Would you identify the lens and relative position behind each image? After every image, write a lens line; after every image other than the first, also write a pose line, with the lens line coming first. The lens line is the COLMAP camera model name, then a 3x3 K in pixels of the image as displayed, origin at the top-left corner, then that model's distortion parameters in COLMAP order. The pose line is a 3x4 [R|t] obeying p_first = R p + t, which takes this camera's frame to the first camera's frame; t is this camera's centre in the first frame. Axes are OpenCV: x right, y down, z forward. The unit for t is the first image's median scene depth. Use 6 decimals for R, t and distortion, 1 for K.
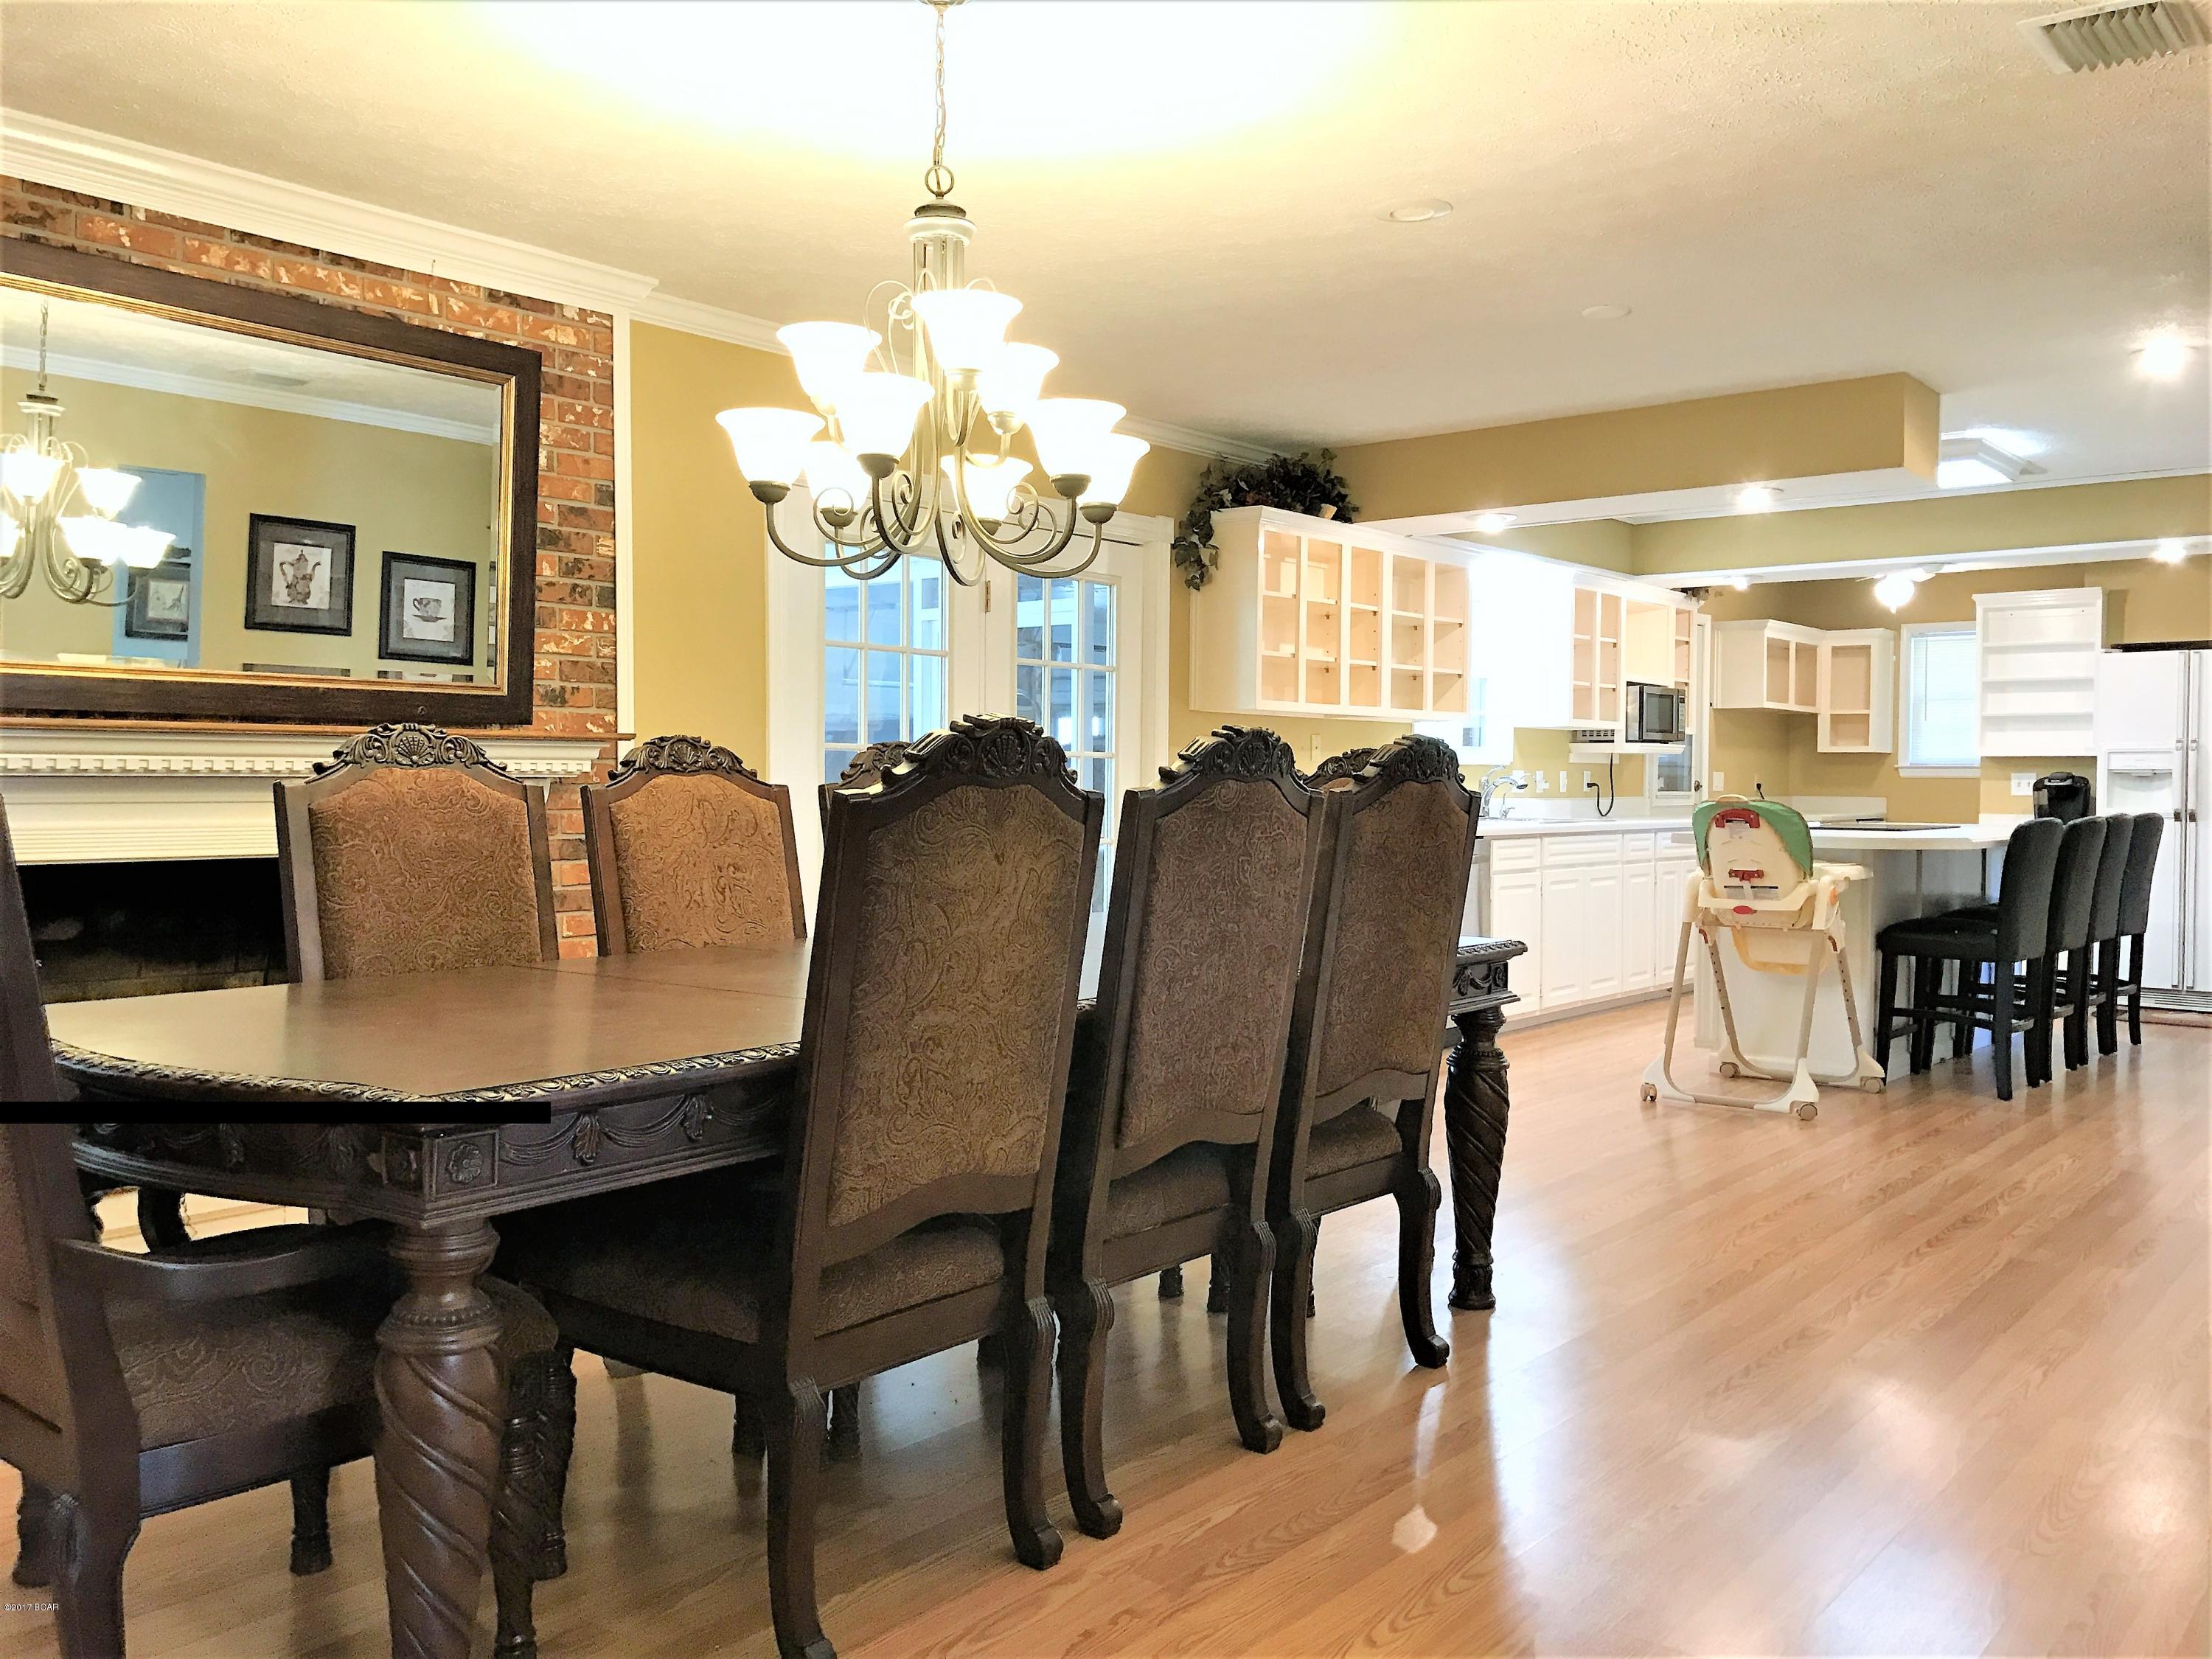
lens RADIAL K [[1849.0, 0, 1110.1], [0, 1849.0, 819.5], [0, 0, 1]] dist [0.038601, -0.056704]
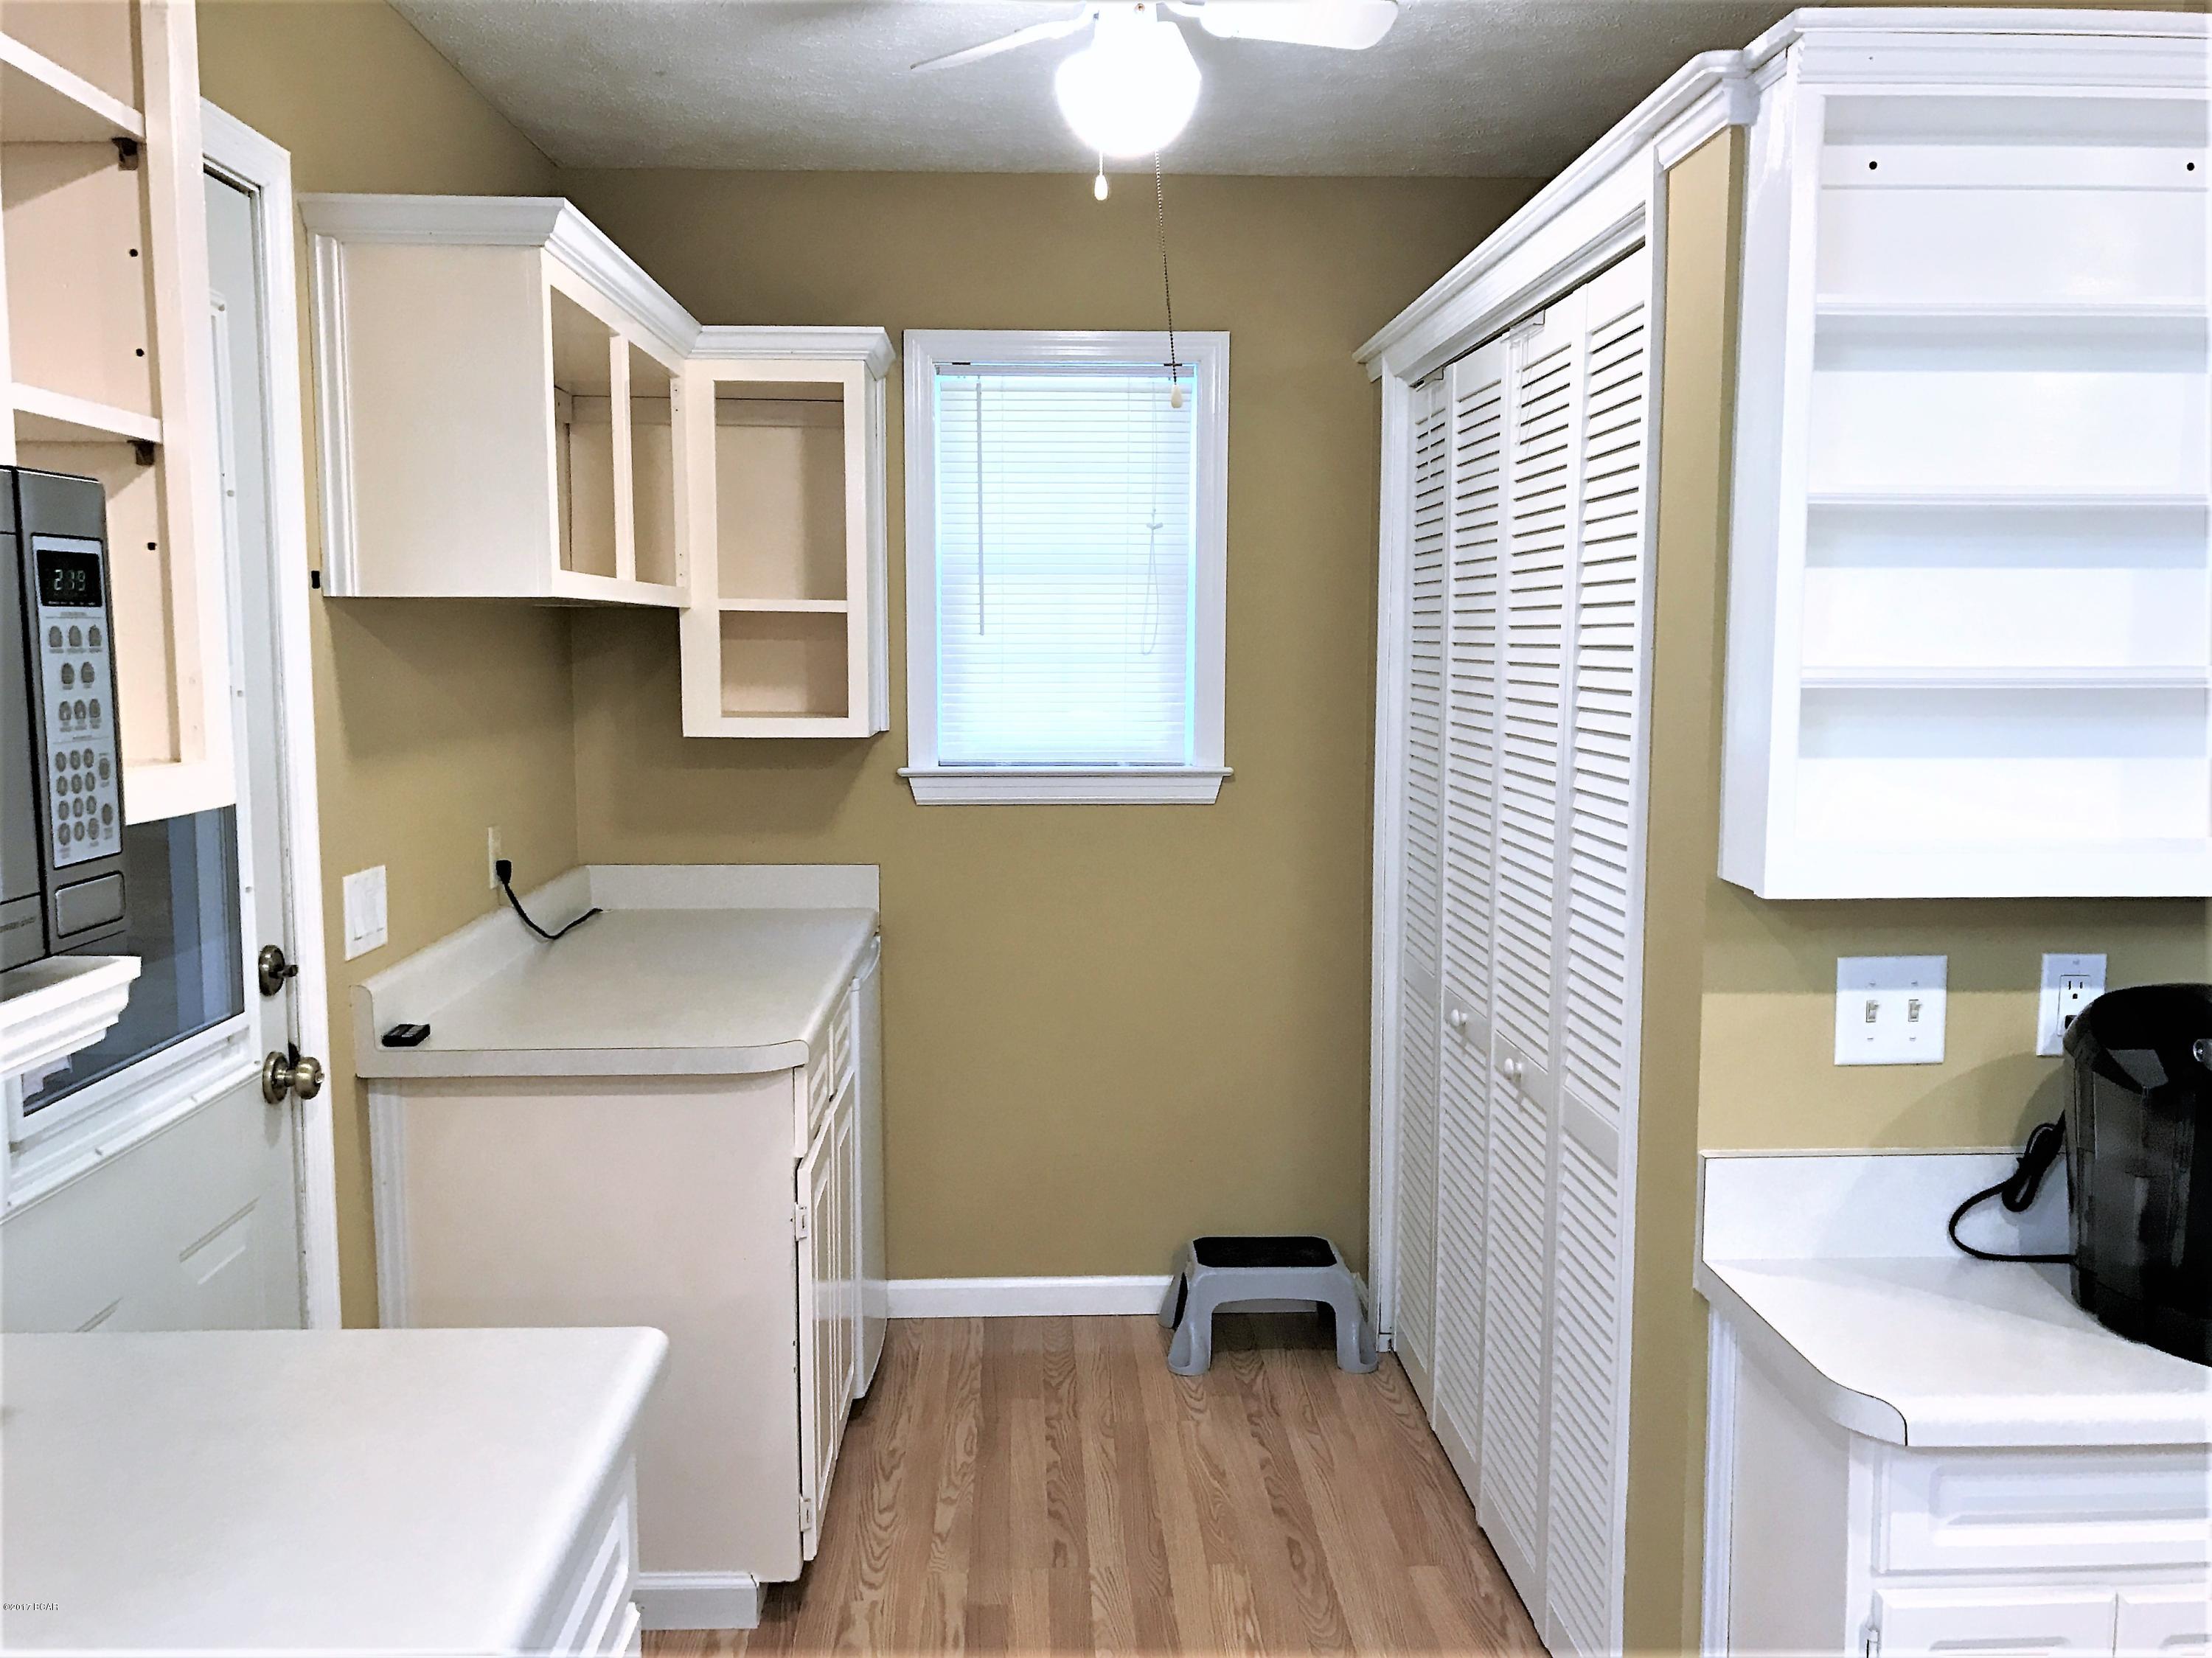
lens RADIAL K [[1848.8, 0, 1108.6], [0, 1848.8, 824.3], [0, 0, 1]] dist [0.038601, -0.056704]
pose [[0.747745, -0.074977, 0.659739, 0.235949], [0.017882, 0.995518, 0.092869, -0.049541], [-0.663745, -0.057645, 0.745734, 0.738195]]
